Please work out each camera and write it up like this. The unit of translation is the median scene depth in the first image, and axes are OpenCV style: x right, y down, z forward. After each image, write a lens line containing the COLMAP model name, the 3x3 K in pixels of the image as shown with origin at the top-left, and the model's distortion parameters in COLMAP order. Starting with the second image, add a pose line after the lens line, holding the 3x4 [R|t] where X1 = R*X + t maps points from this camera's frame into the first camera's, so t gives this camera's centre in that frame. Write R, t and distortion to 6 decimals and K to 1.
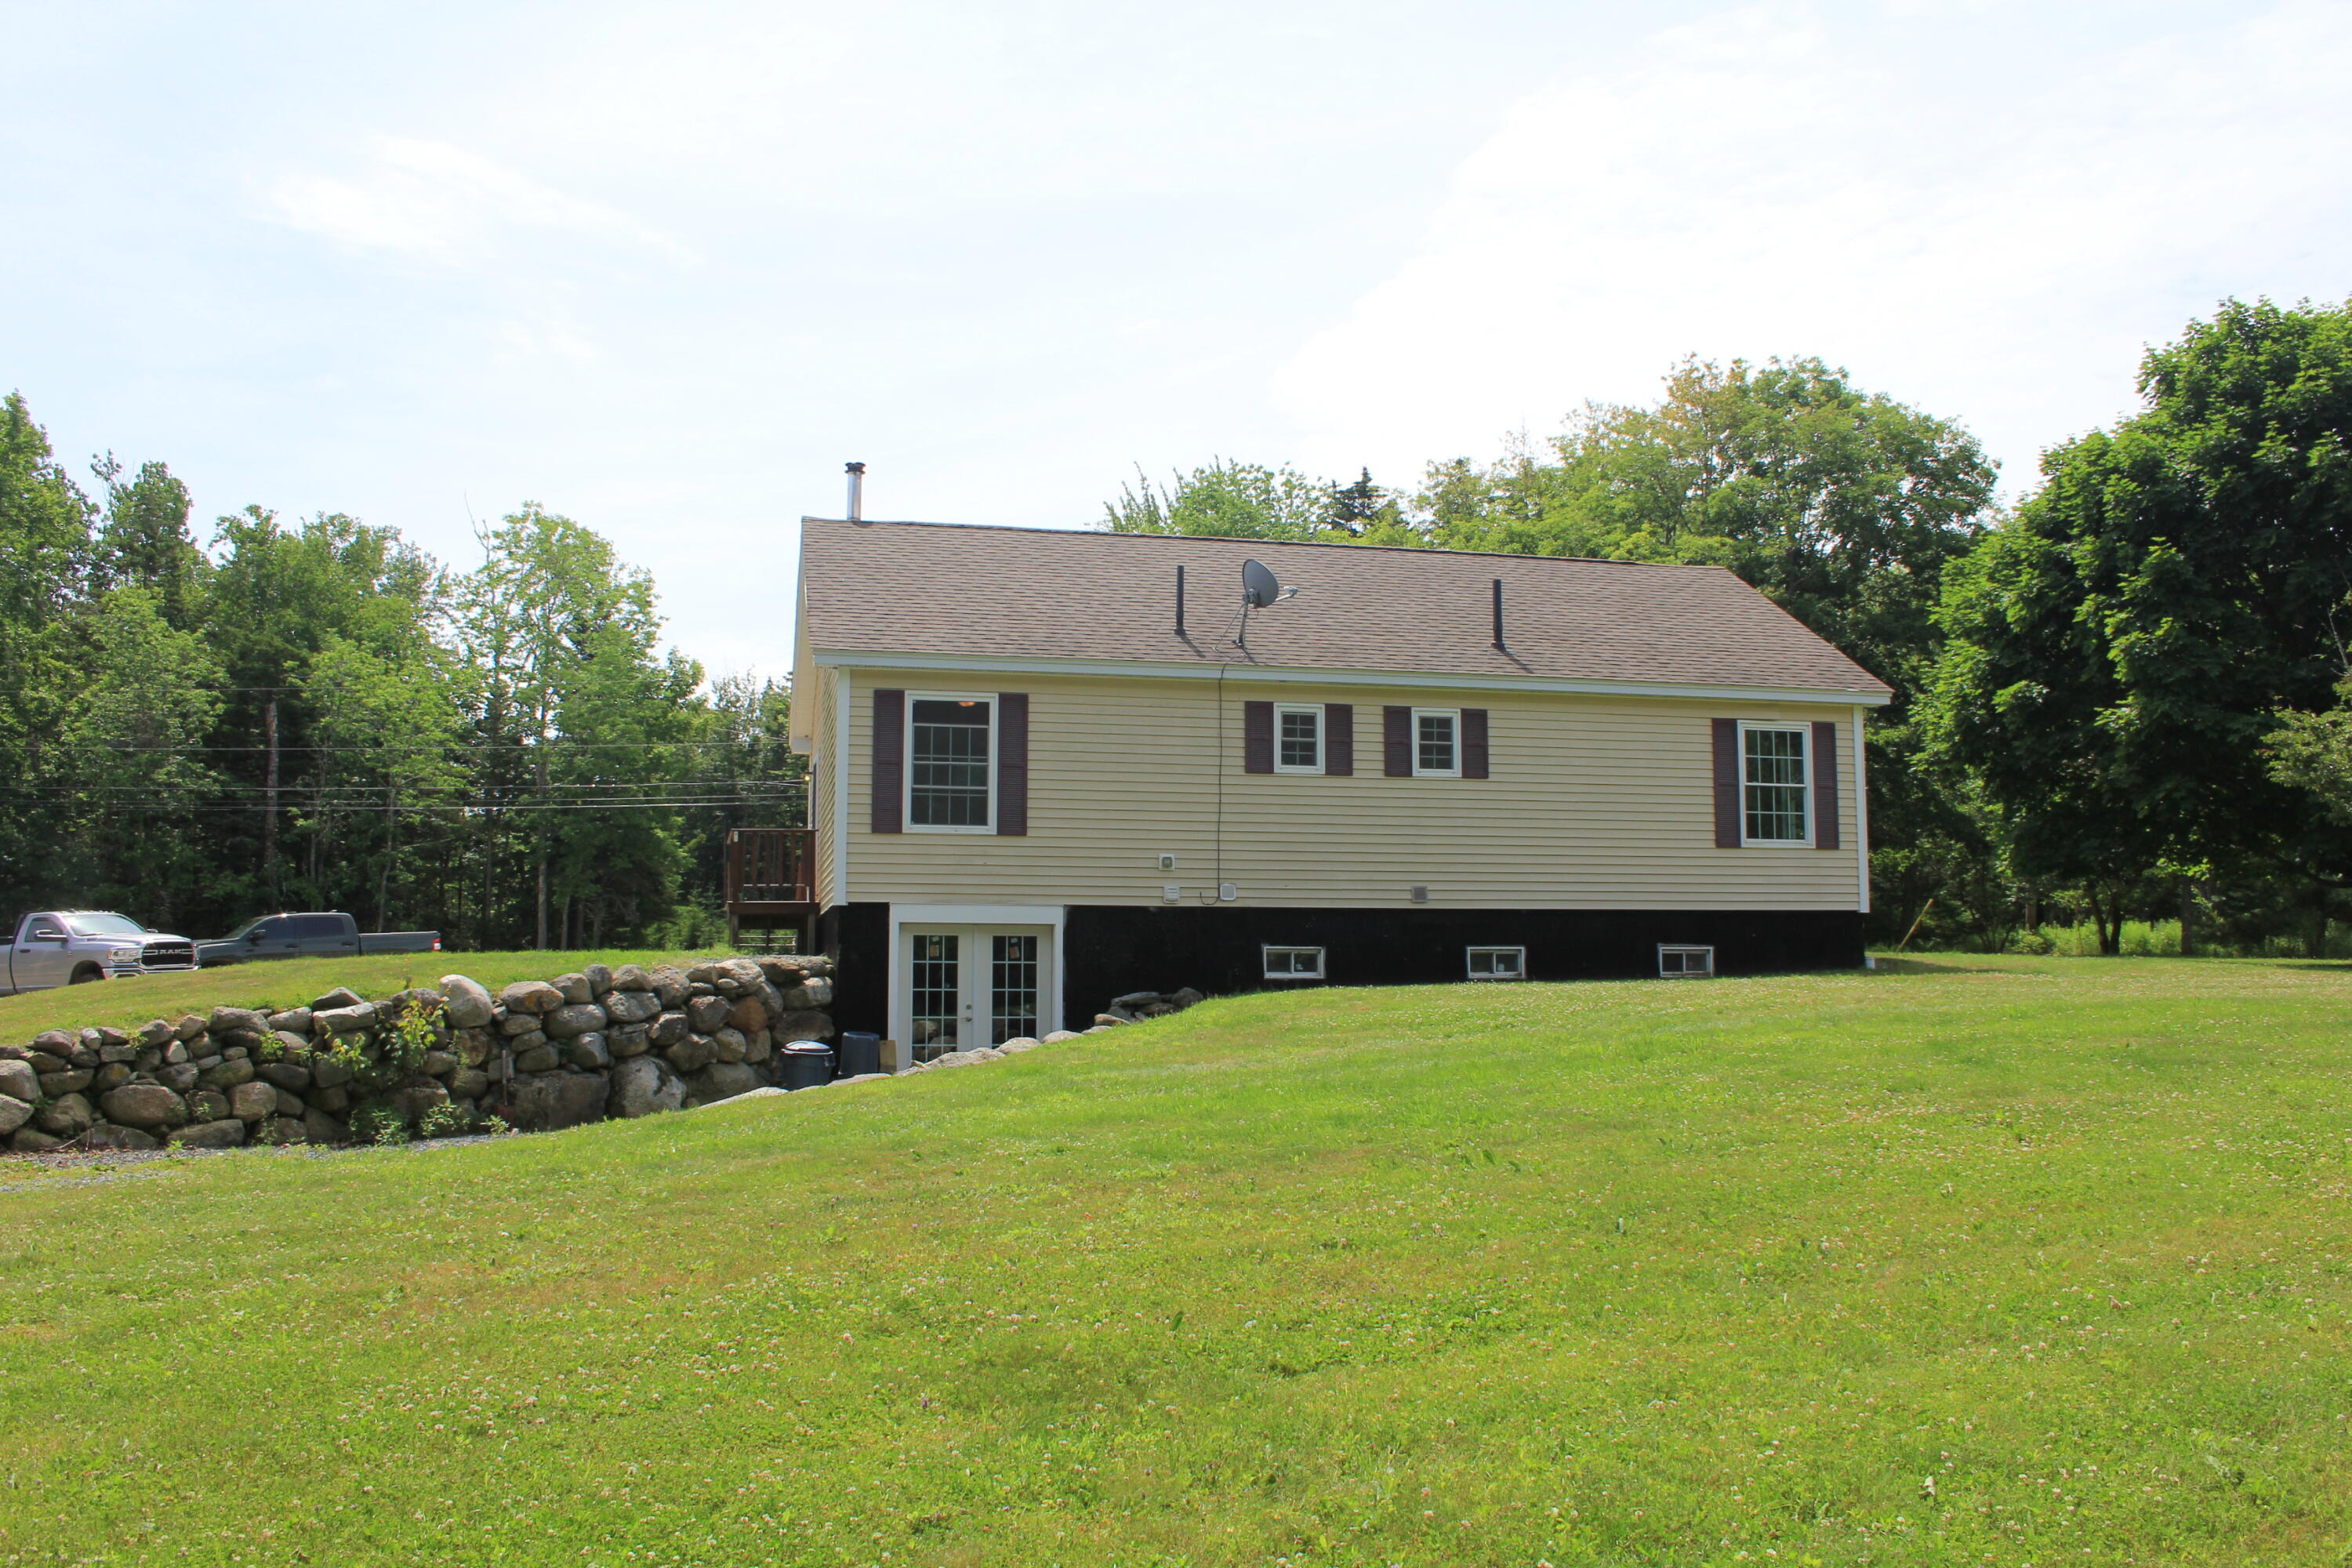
lens RADIAL K [[1967.0, 0, 1176.0], [0, 1967.0, 784.0], [0, 0, 1]] dist [-0.154324, 0.178539]
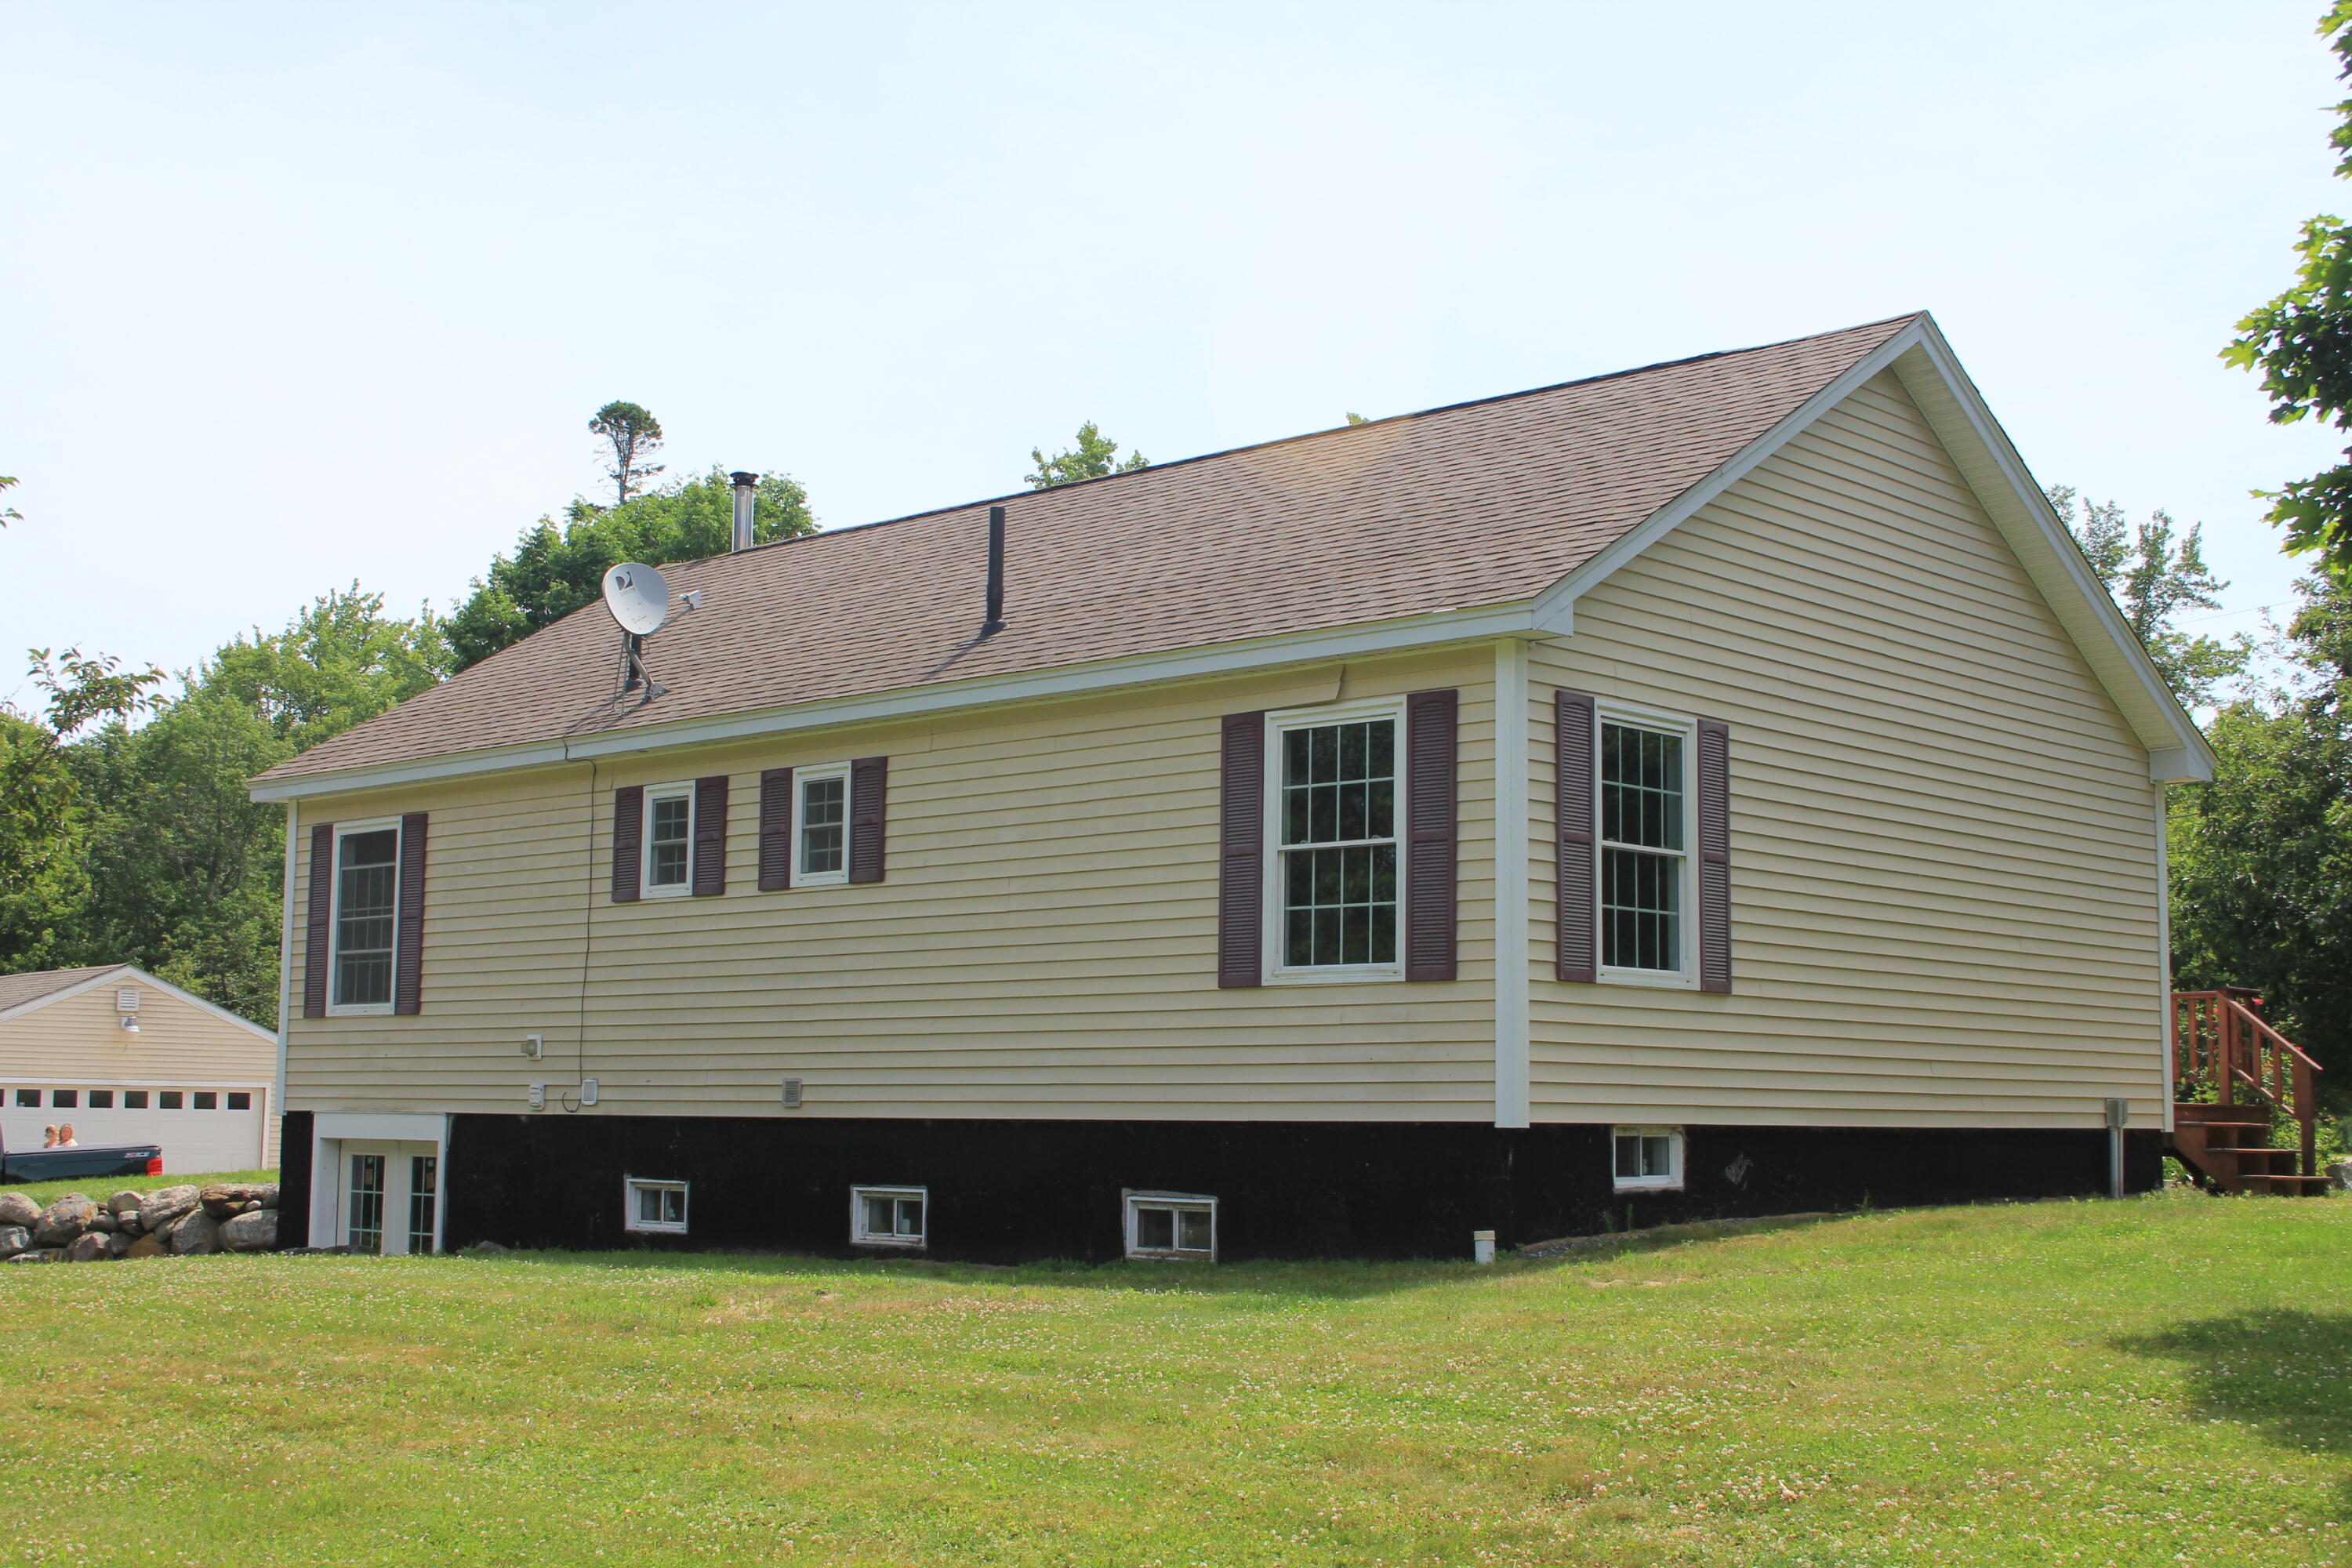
lens RADIAL K [[2877.5, 0, 1176.0], [0, 2877.5, 784.0], [0, 0, 1]] dist [-0.017737, -0.018495]
pose [[0.549440, -0.082807, -0.831420, 0.917587], [0.101783, 0.994299, -0.031766, 0.004245], [0.829310, -0.067171, 0.554736, 0.643791]]
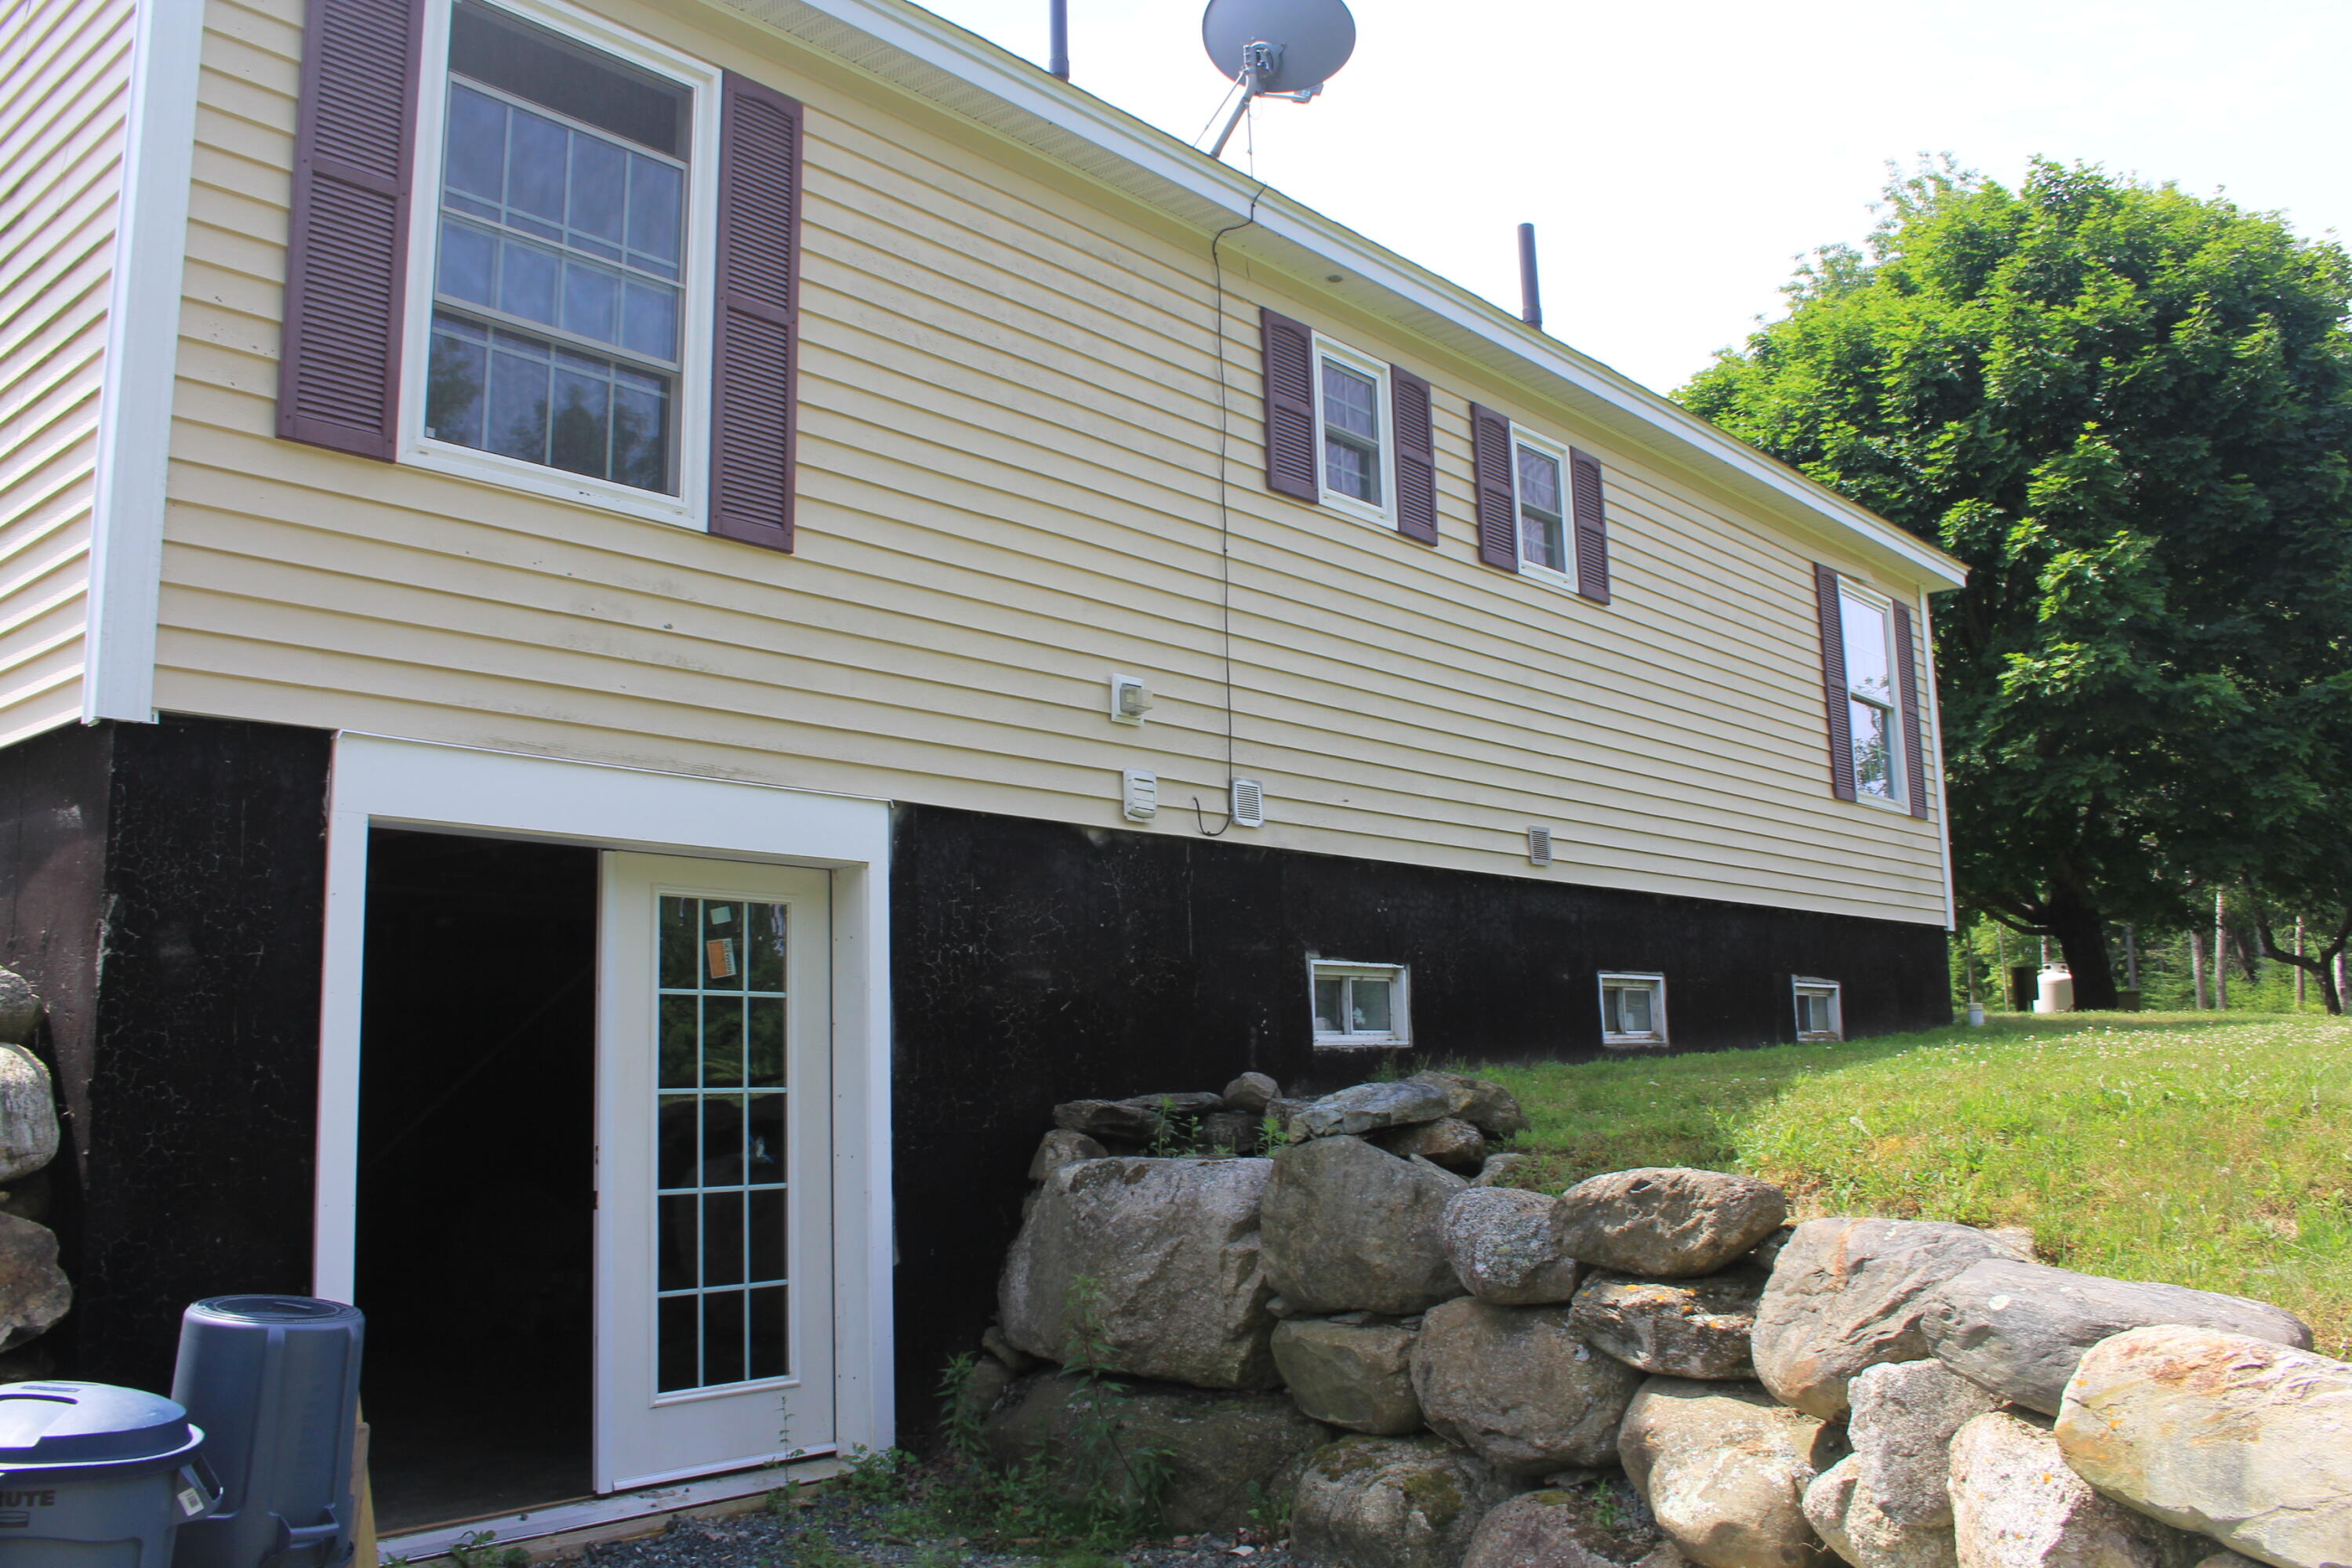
lens RADIAL K [[1967.0, 0, 1176.0], [0, 1967.0, 784.0], [0, 0, 1]] dist [-0.154324, 0.178539]
pose [[0.808450, 0.077586, 0.583429, -0.191859], [-0.063451, 0.996985, -0.044660, 0.067993], [-0.585135, -0.000914, 0.810936, 0.715479]]
